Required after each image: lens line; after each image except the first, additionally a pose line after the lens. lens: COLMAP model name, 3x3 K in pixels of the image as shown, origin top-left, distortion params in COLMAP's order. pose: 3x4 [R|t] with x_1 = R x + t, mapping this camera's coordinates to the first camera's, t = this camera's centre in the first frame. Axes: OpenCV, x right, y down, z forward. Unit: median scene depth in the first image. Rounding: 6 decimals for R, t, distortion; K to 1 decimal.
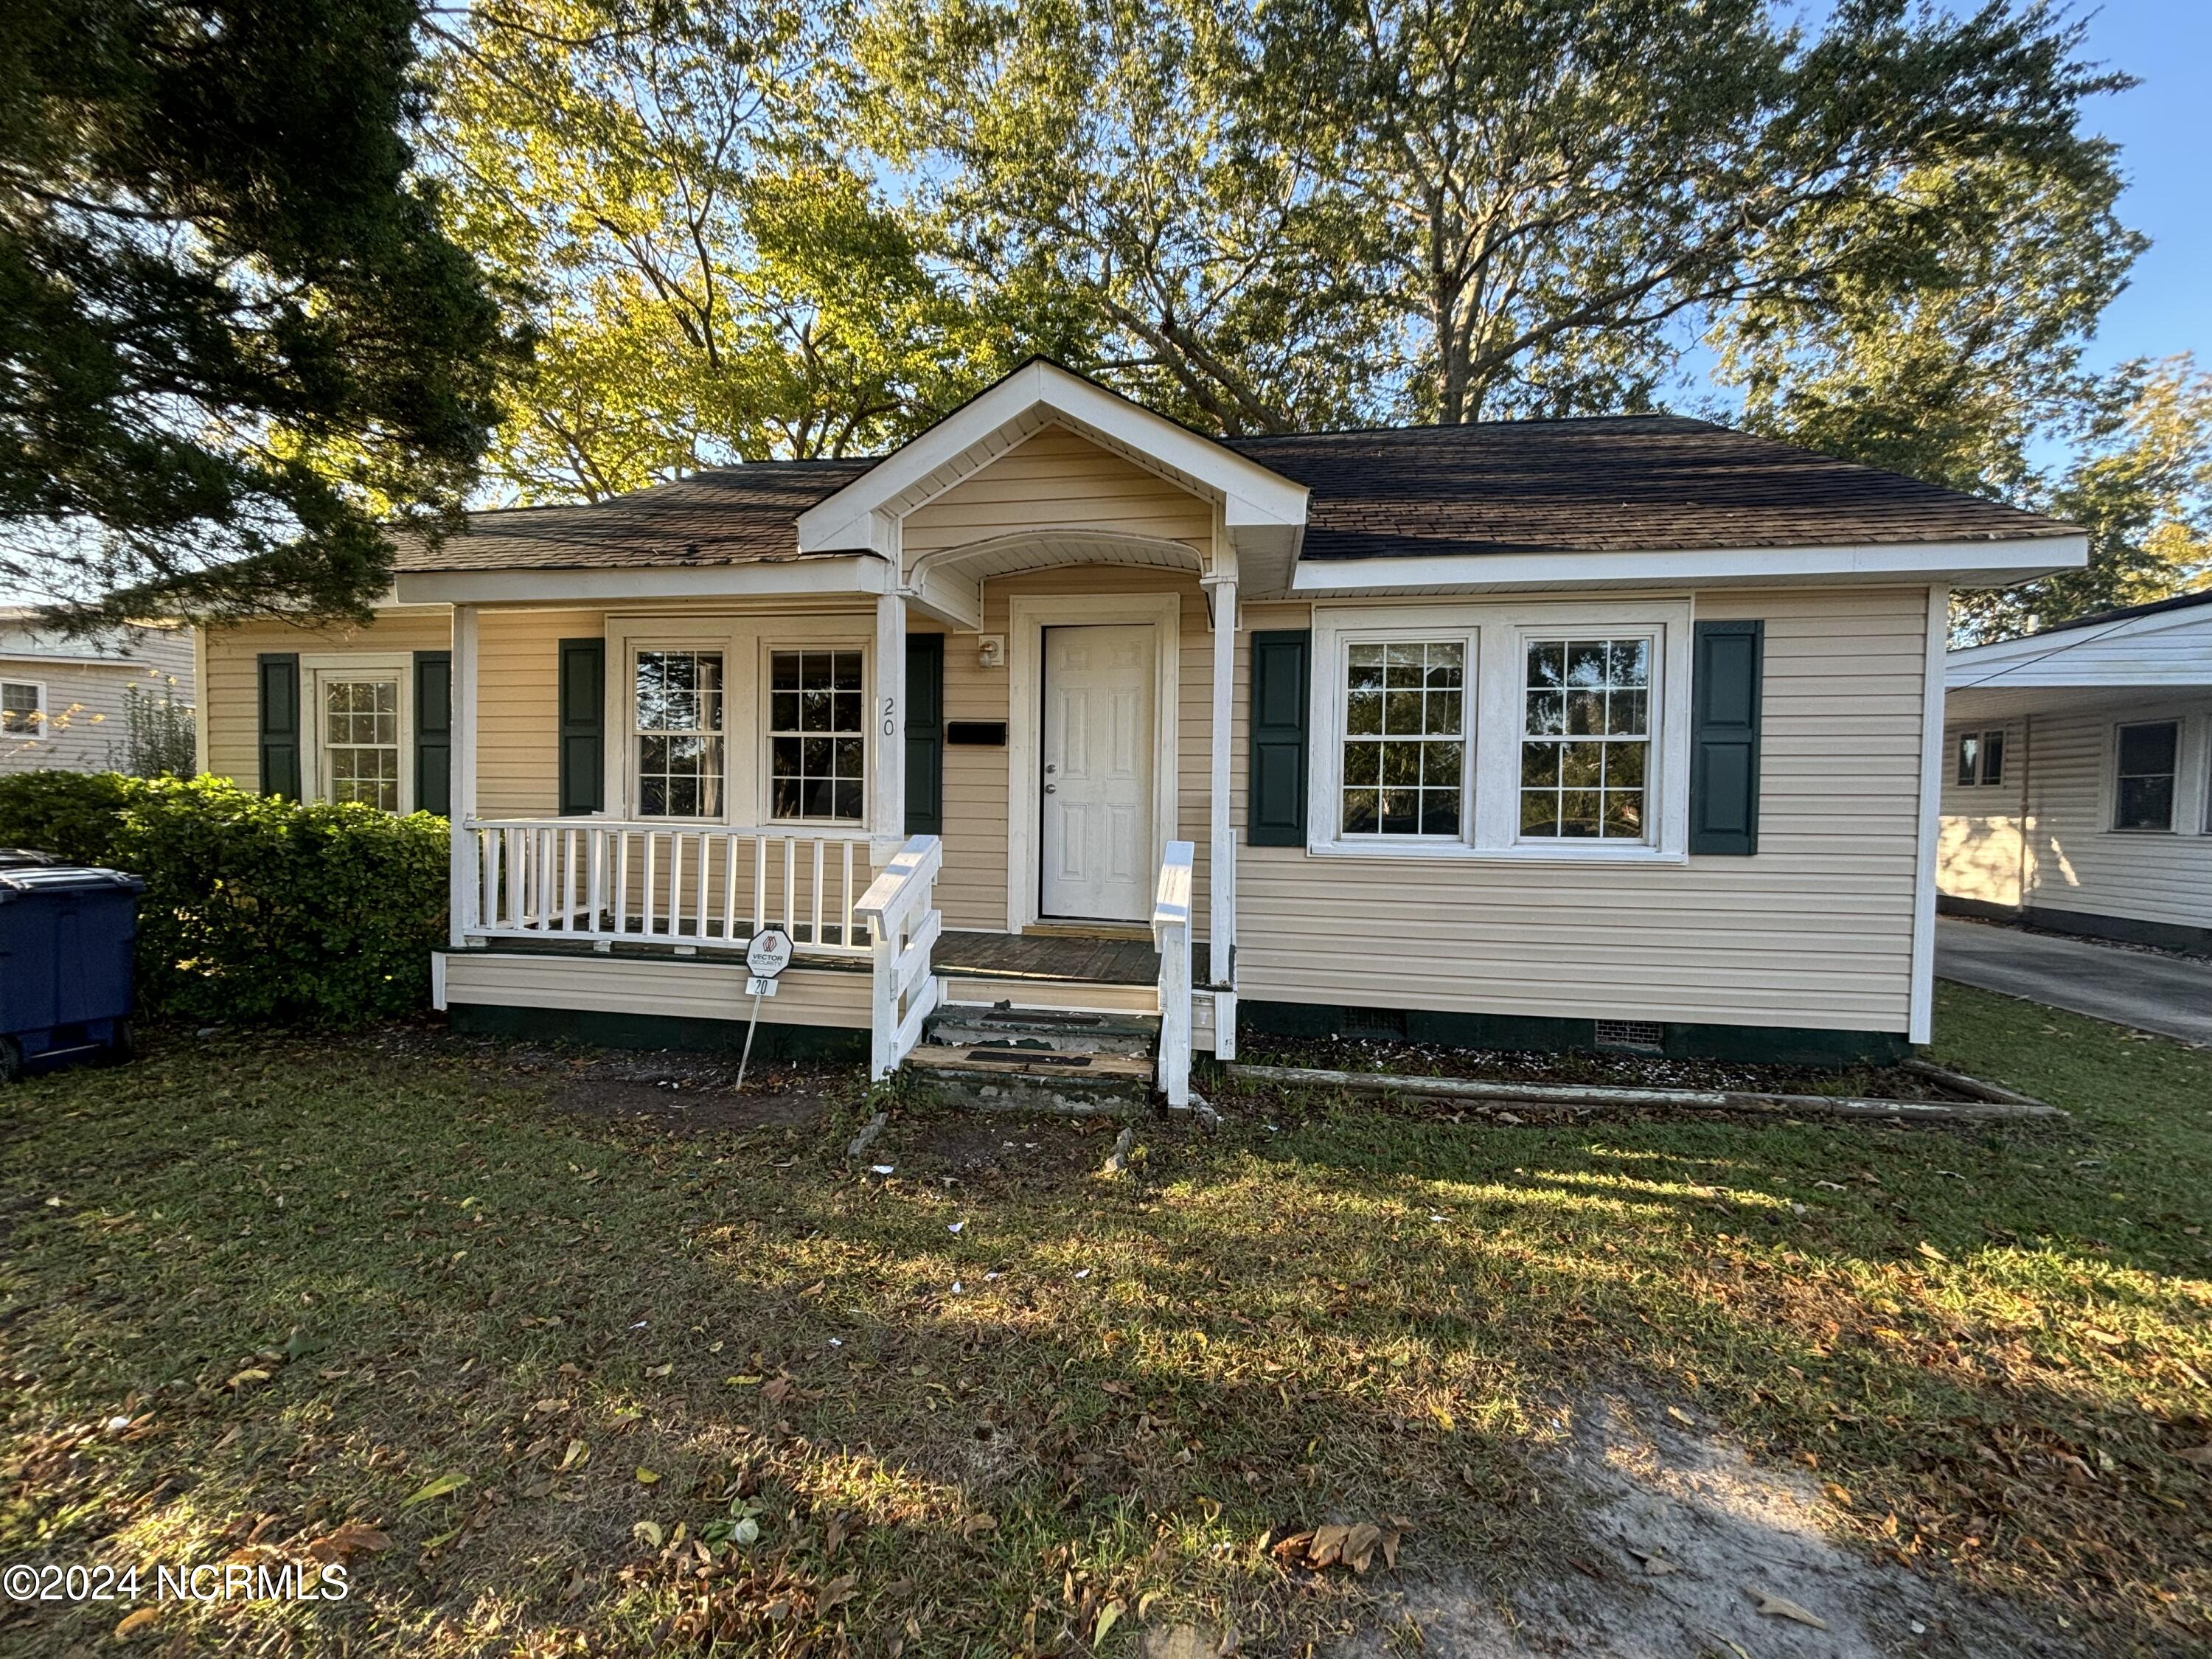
lens RADIAL K [[871.8, 0, 1106.0], [0, 871.8, 829.5], [0, 0, 1]] dist [-0.000161, 0.000430]
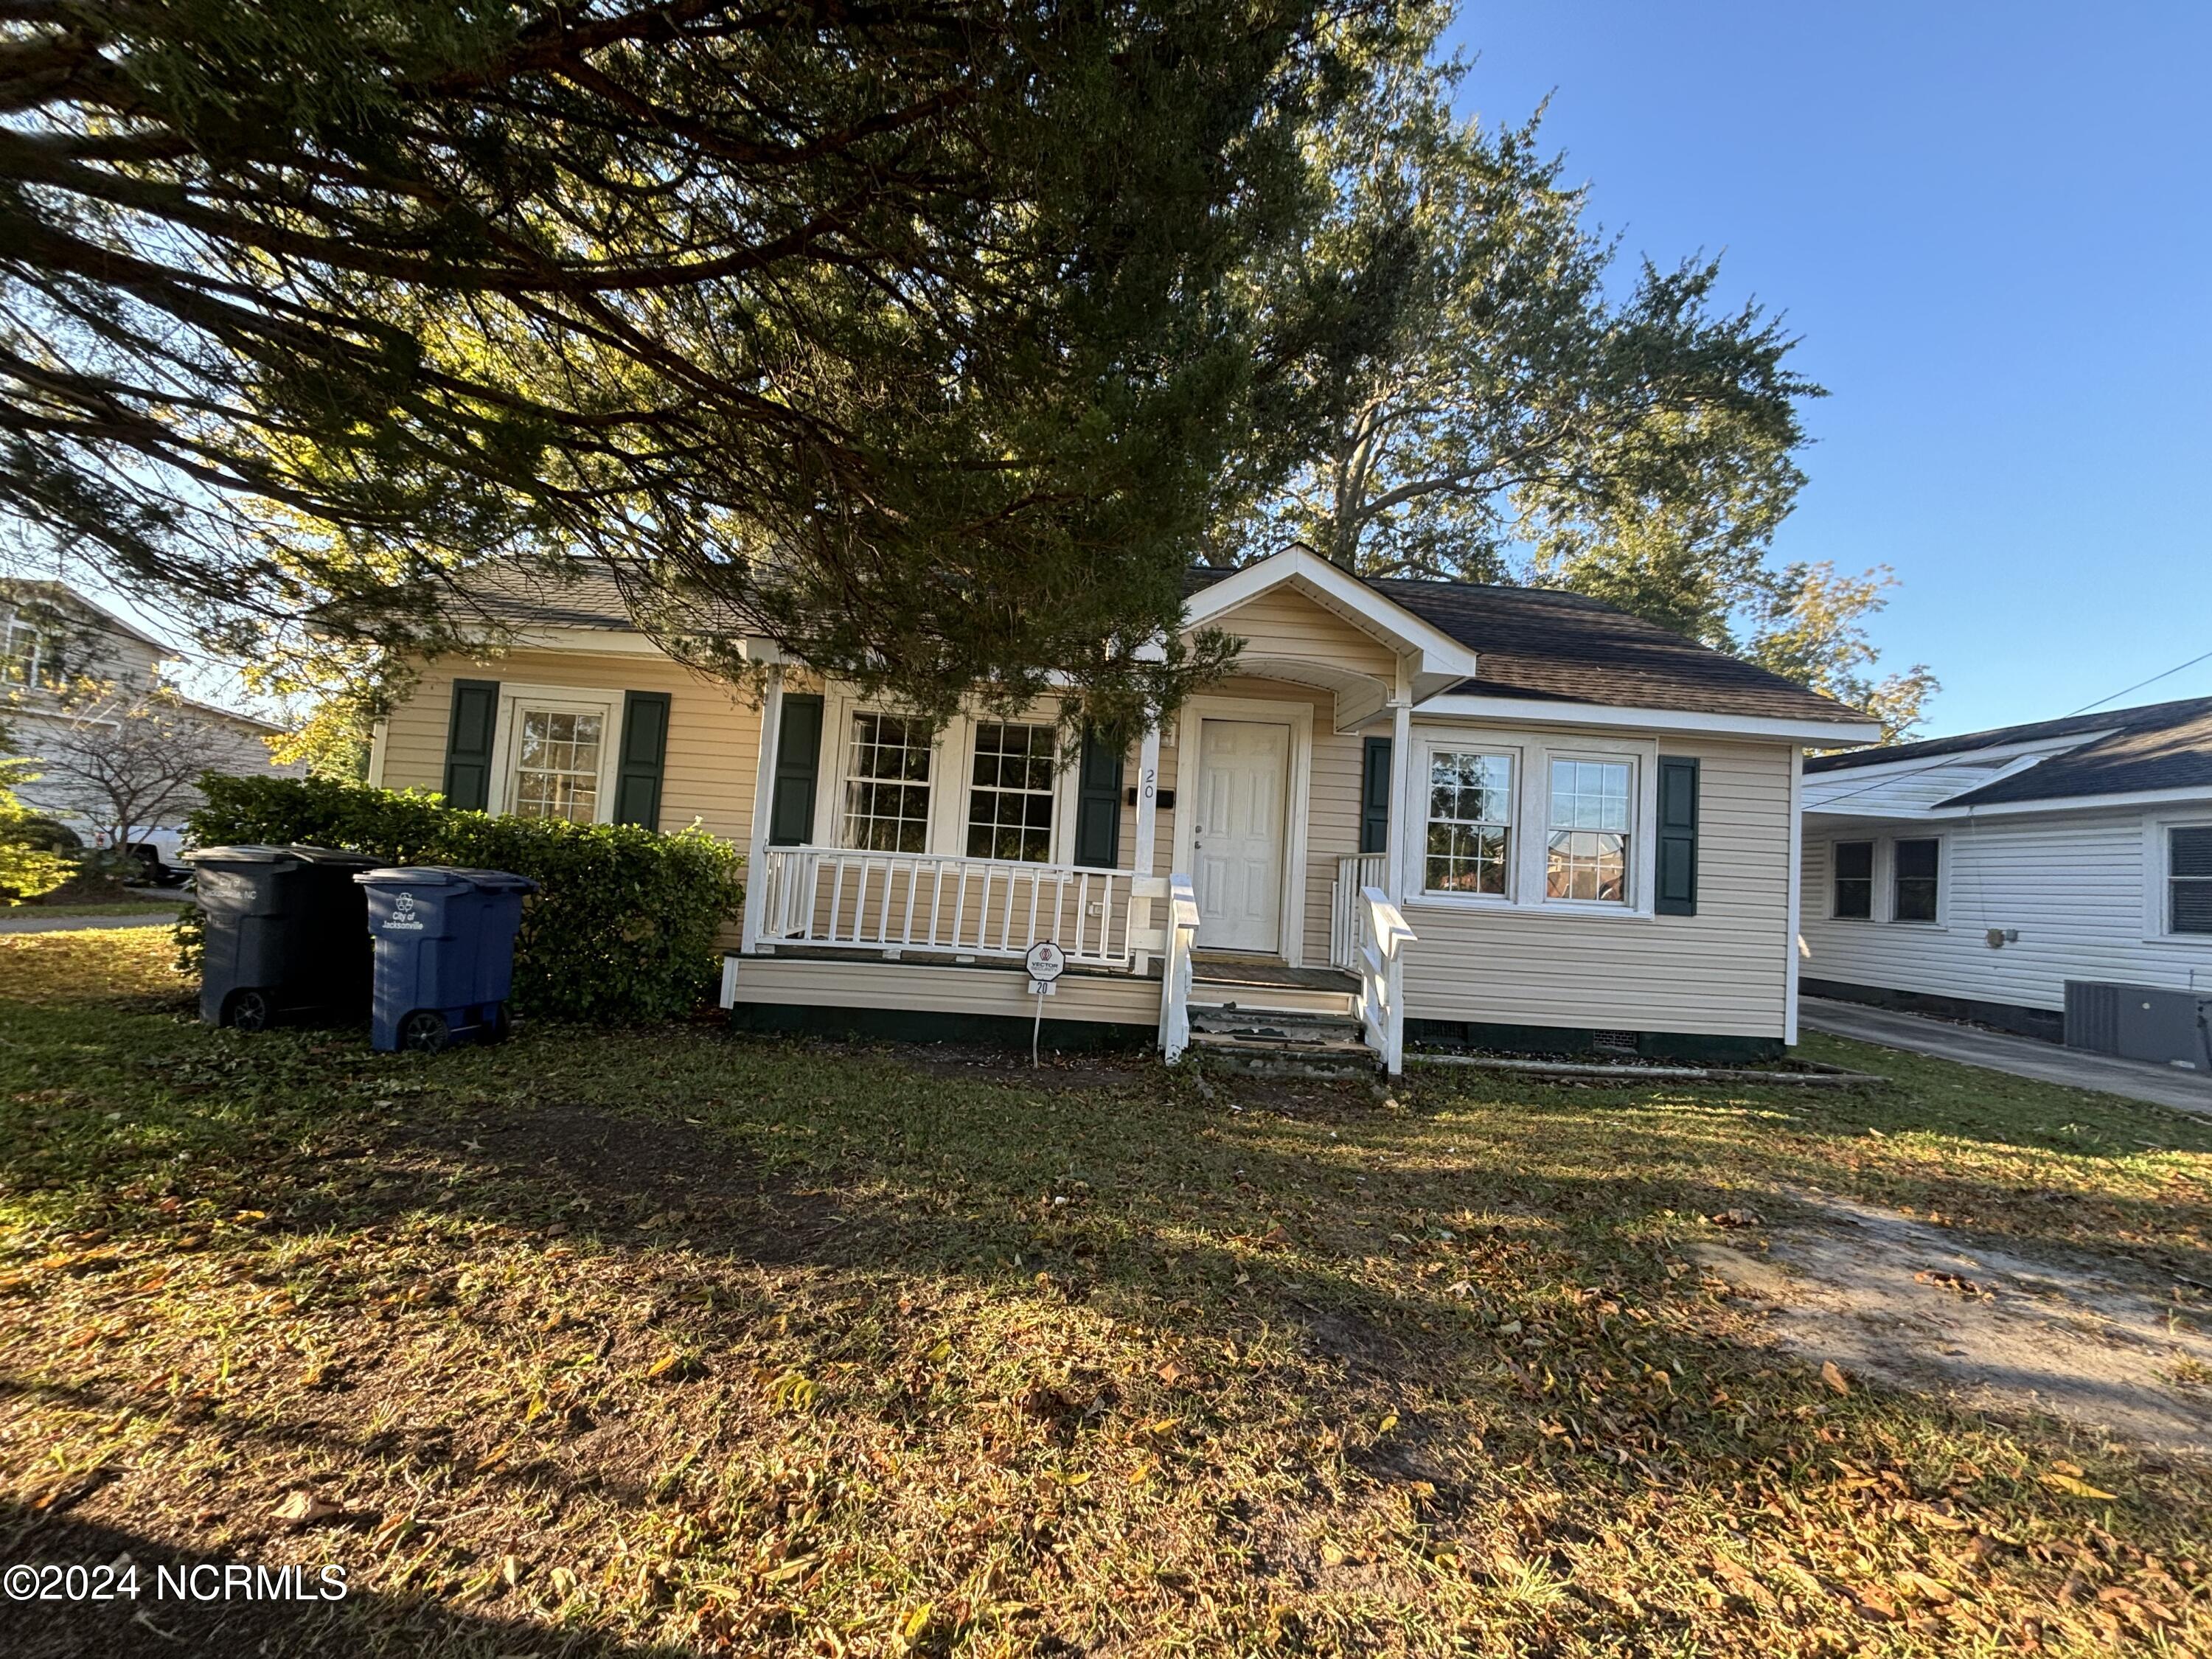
lens RADIAL K [[866.7, 0, 1106.0], [0, 866.7, 829.5], [0, 0, 1]] dist [-0.001975, -0.000238]
pose [[0.979013, 0.057817, 0.195425, -0.512003], [-0.042742, 0.995838, -0.080496, 0.043648], [-0.199265, 0.070454, 0.977410, -0.236328]]
